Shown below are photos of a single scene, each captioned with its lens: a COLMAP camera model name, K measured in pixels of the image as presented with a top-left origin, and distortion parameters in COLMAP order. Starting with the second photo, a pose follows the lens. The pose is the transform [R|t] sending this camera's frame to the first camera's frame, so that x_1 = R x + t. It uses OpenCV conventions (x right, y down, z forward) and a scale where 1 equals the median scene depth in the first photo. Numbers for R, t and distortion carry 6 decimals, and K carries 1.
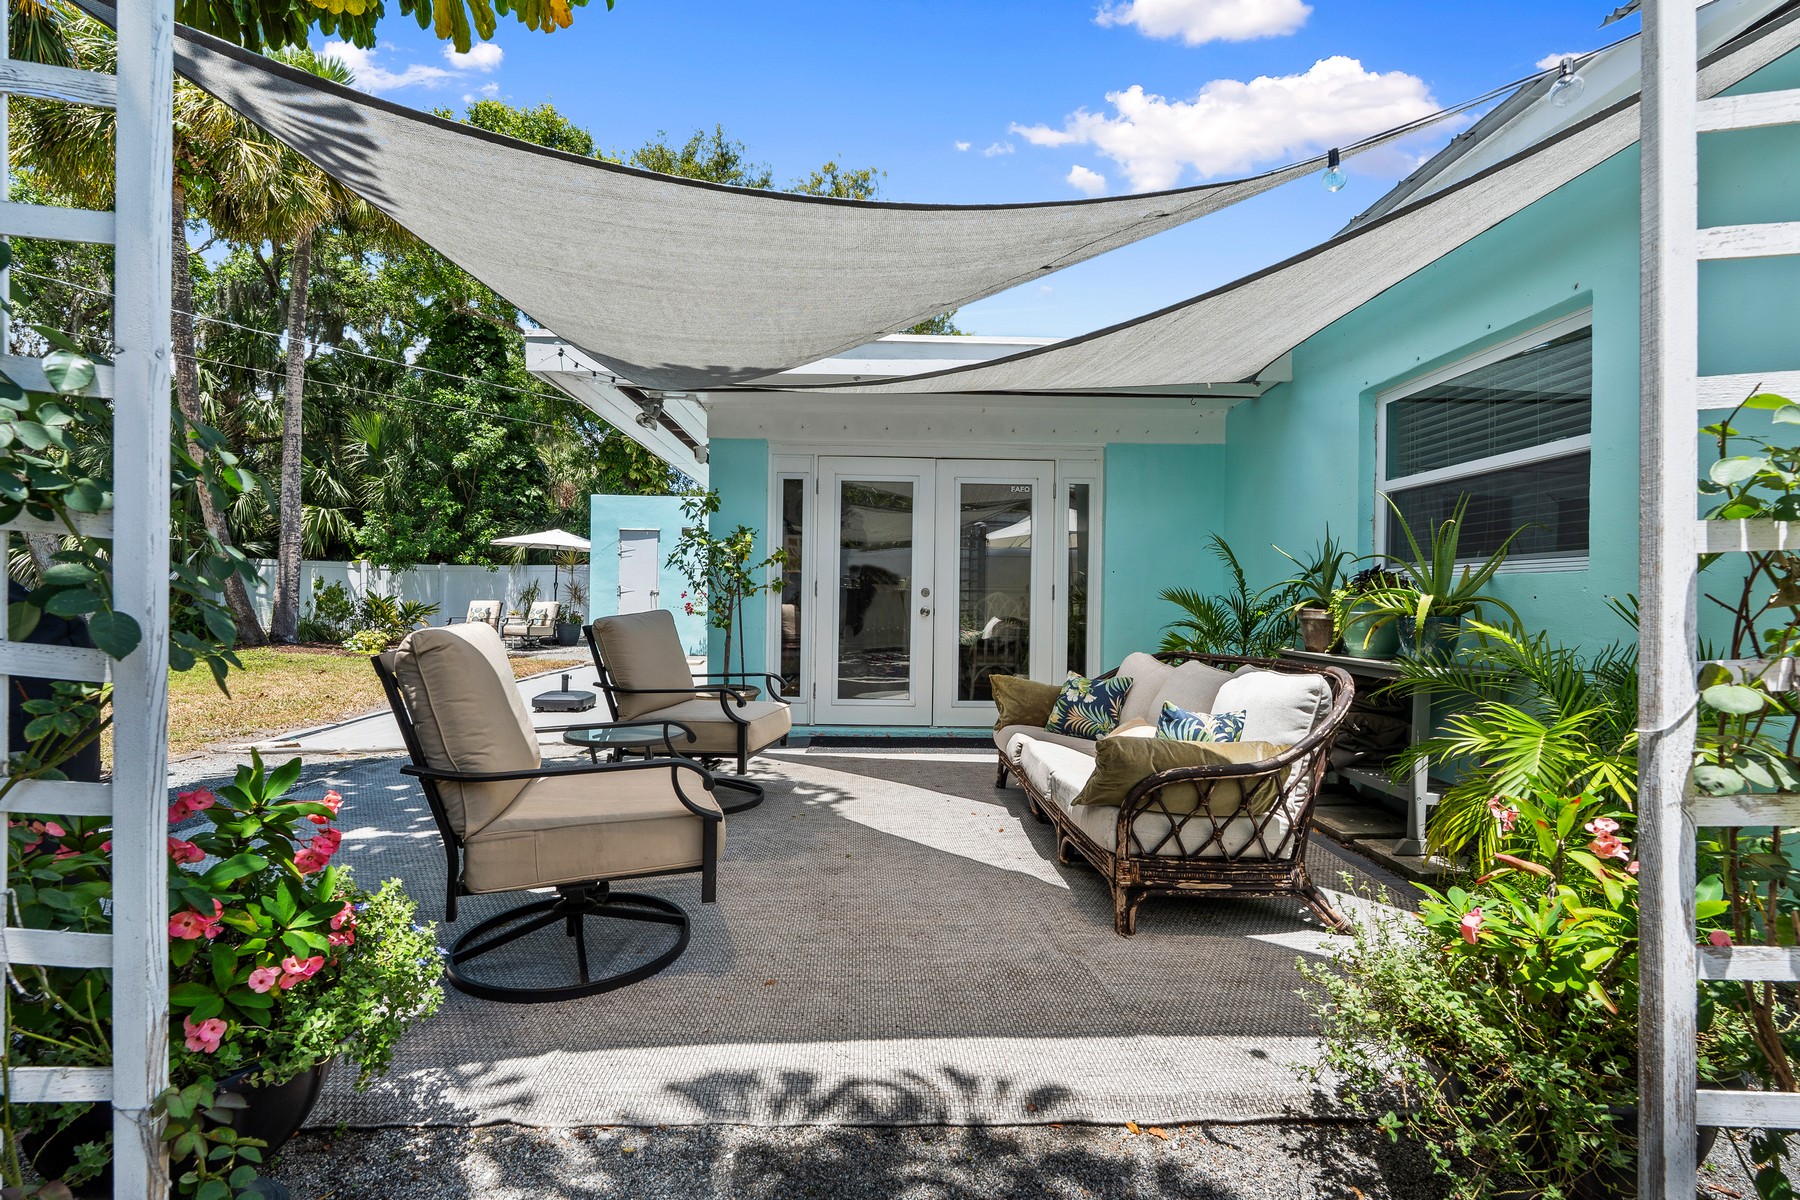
lens RADIAL K [[782.8, 0, 900.0], [0, 782.8, 600.0], [0, 0, 1]] dist [-0.000295, -0.000033]
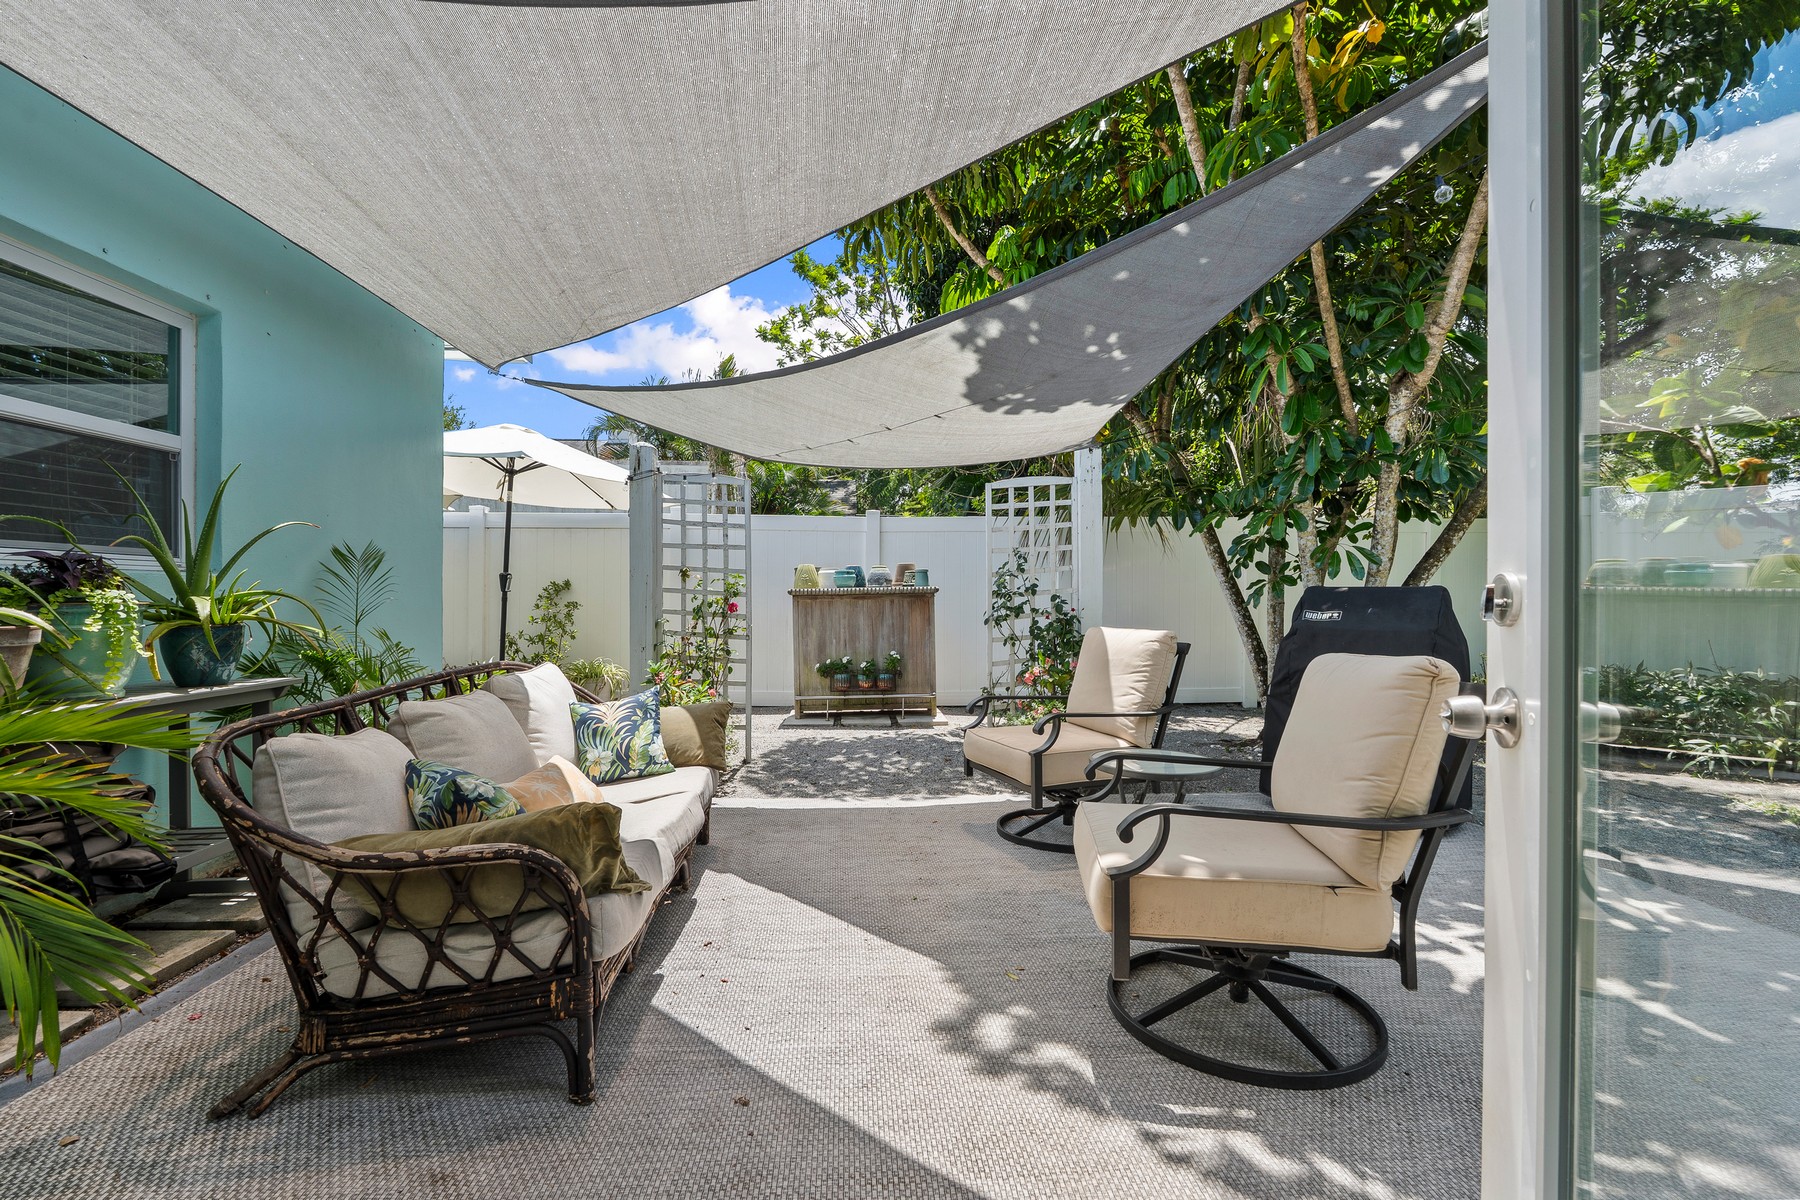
lens RADIAL K [[810.8, 0, 900.0], [0, 810.8, 600.0], [0, 0, 1]] dist [0.001135, -0.000015]
pose [[-0.999839, -0.012009, -0.013360, -0.029950], [-0.012142, 0.999877, 0.009923, -0.021164], [0.013239, 0.010084, -0.999862, 1.864375]]
